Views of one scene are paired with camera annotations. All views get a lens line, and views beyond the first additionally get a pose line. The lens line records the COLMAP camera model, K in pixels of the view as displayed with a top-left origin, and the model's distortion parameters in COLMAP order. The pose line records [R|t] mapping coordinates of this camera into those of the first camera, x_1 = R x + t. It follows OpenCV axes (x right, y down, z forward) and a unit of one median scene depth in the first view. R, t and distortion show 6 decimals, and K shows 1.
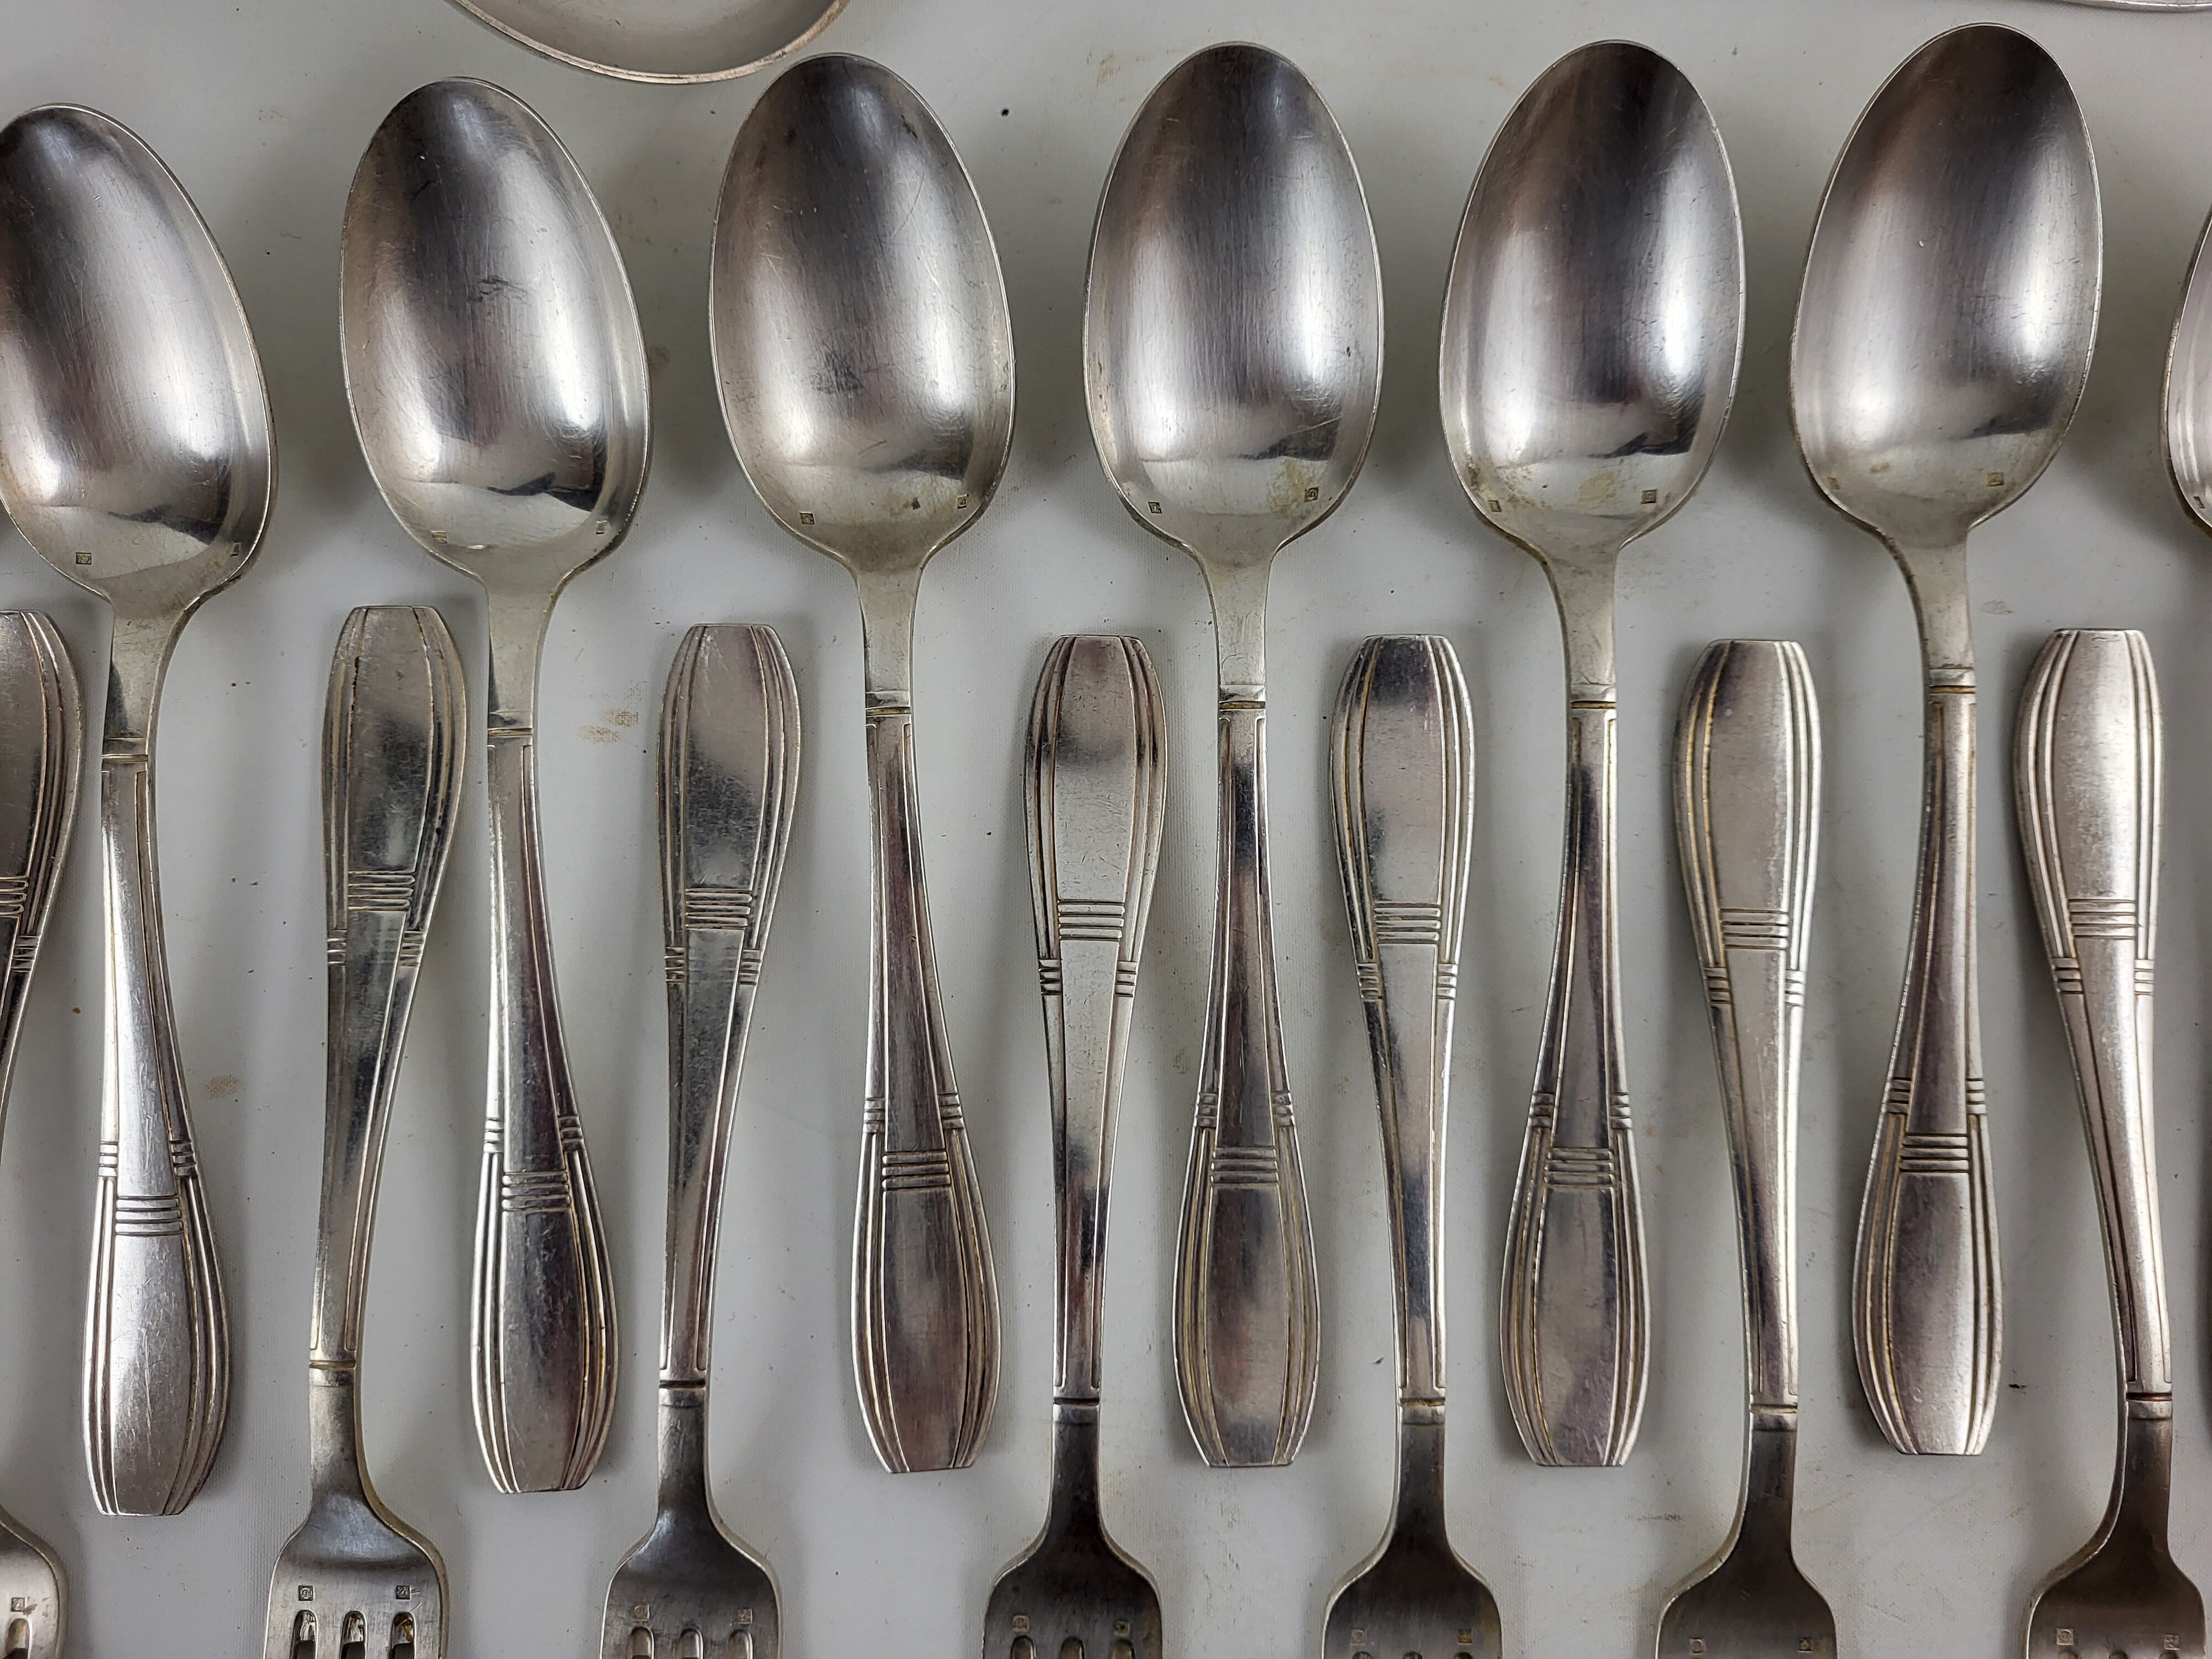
lens RADIAL K [[1622.5, 0, 1112.2], [0, 1622.5, 817.9], [0, 0, 1]] dist [-0.011801, -0.001789]
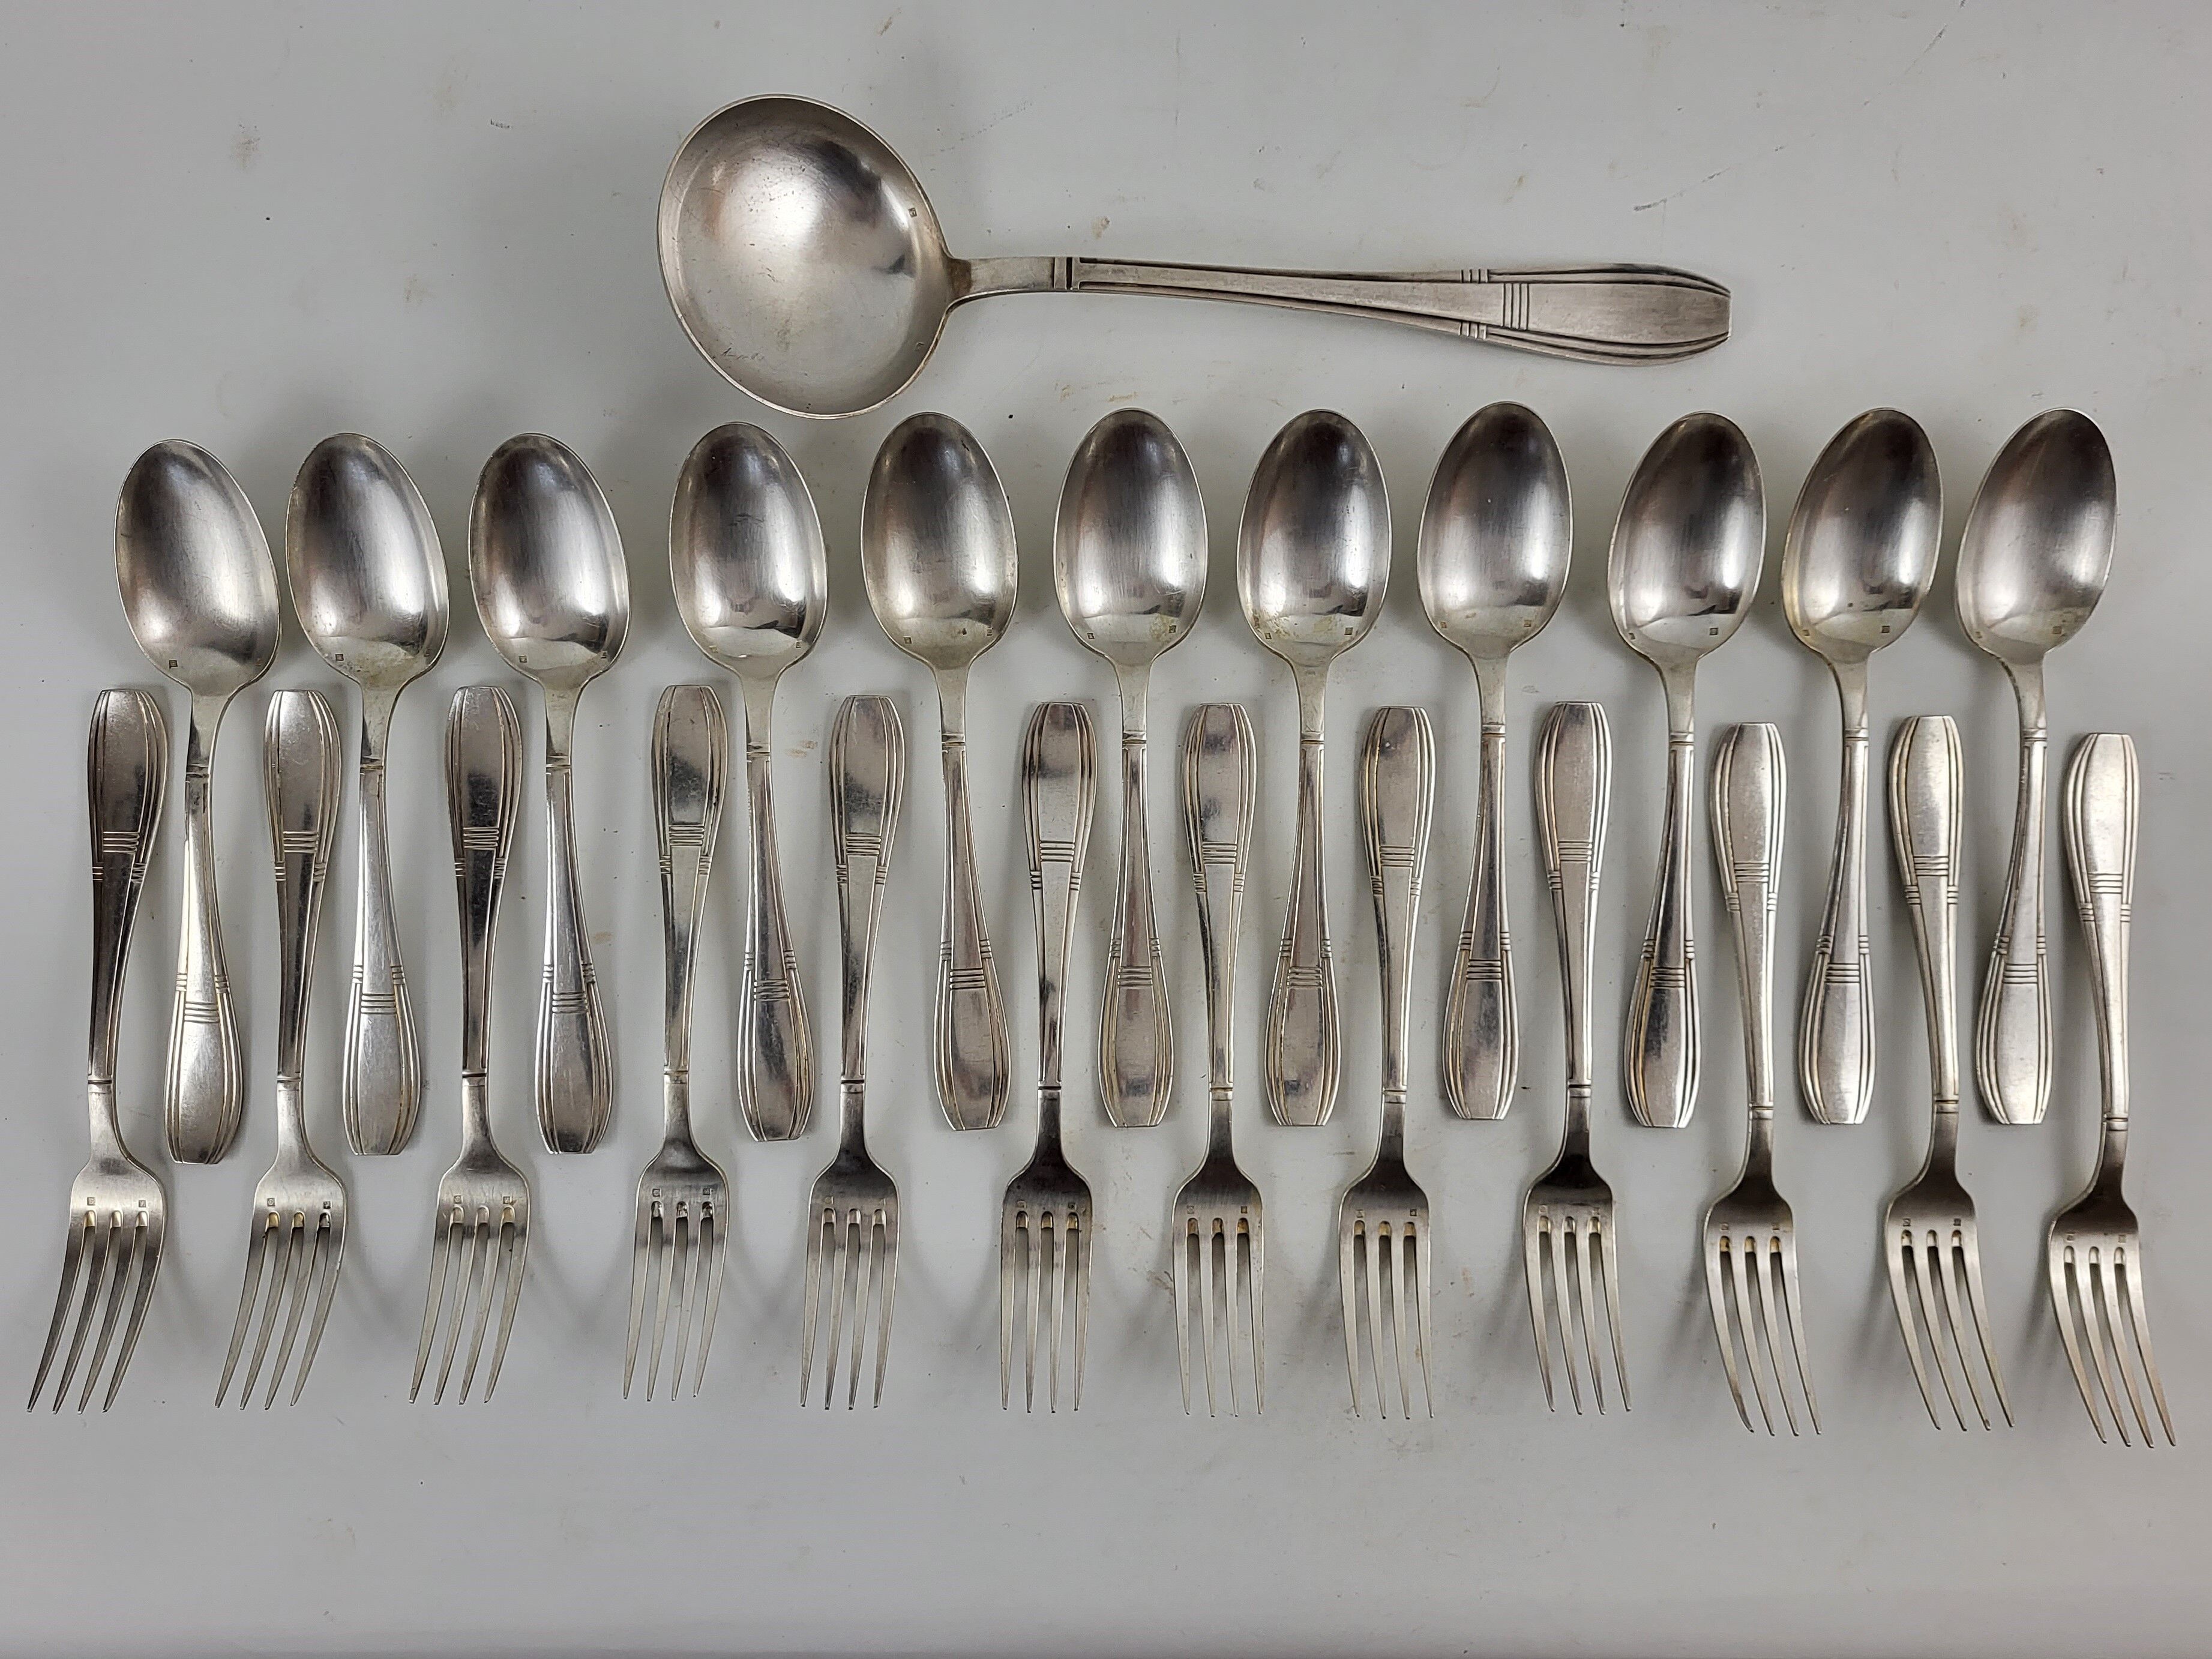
lens RADIAL K [[1706.8, 0, 1094.0], [0, 1706.8, 845.0], [0, 0, 1]] dist [-0.013511, 0.007706]
pose [[0.999639, 0.001697, 0.026815, -0.023591], [-0.003505, 0.997712, 0.067513, -0.083492], [-0.026639, -0.067583, 0.997358, -1.048090]]
